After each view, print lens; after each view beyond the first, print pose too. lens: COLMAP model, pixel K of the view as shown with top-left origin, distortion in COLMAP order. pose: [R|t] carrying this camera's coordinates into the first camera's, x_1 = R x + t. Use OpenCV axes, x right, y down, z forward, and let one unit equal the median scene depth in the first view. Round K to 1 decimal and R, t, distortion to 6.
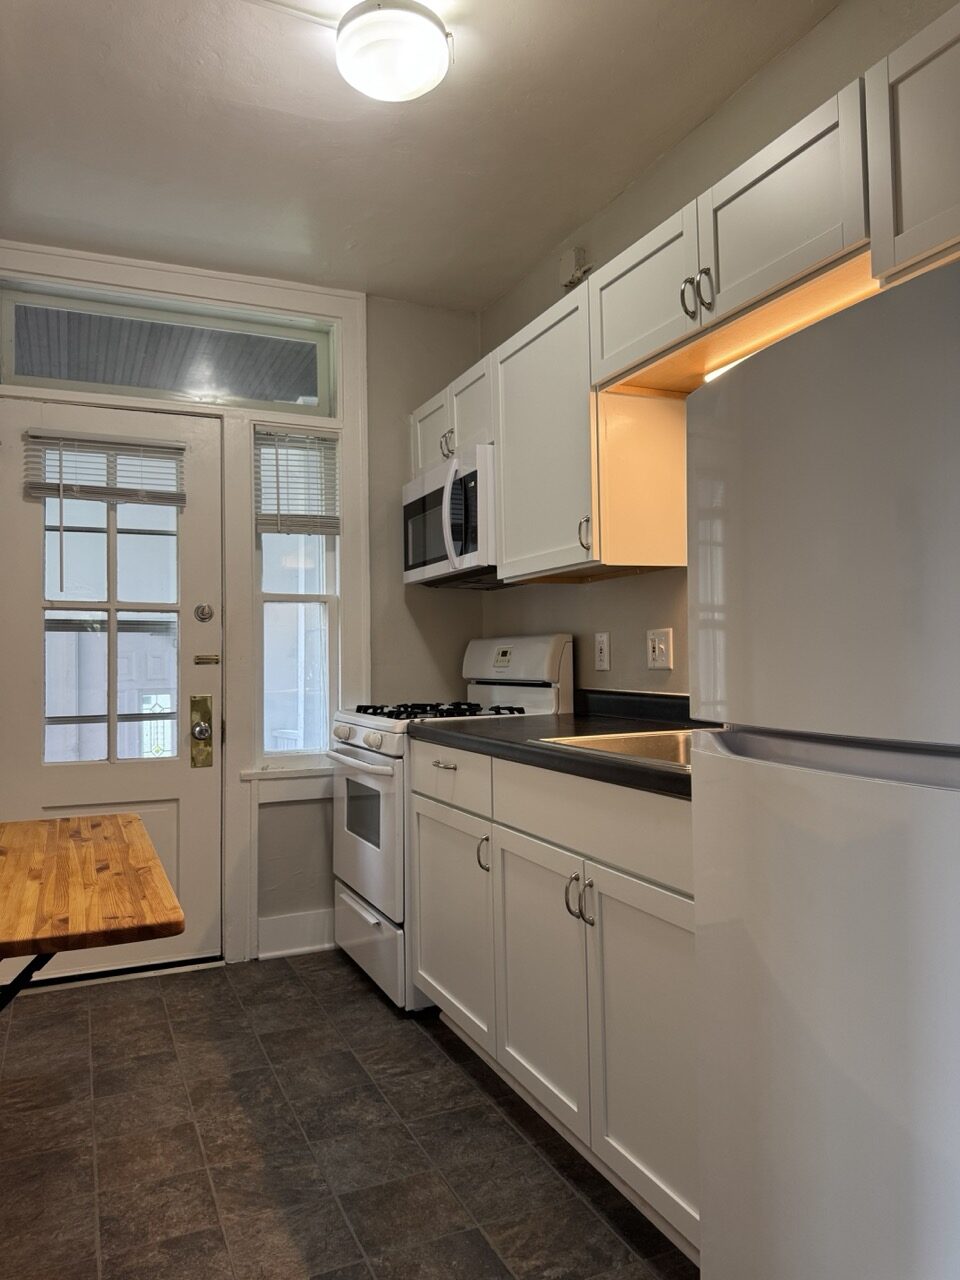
lens RADIAL K [[916.1, 0, 480.0], [0, 916.1, 640.0], [0, 0, 1]] dist [0.003929, -0.010501]
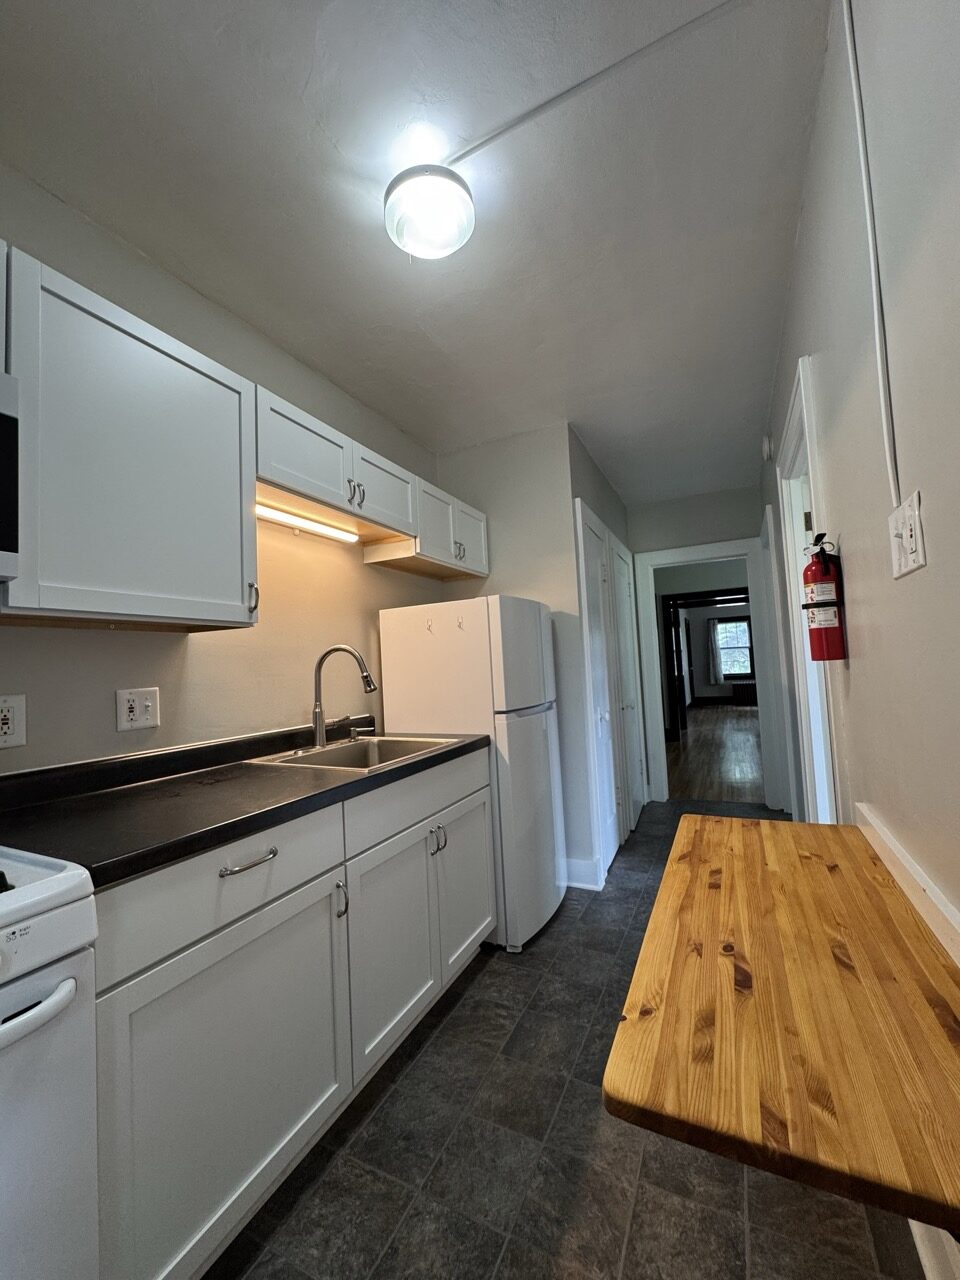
lens RADIAL K [[515.5, 0, 480.0], [0, 515.5, 640.0], [0, 0, 1]] dist [-0.000255, 0.000179]
pose [[-0.642988, 0.086349, 0.760993, -0.658864], [0.039325, 0.996036, -0.079792, -0.006562], [-0.764866, -0.021380, -0.643835, 1.468902]]
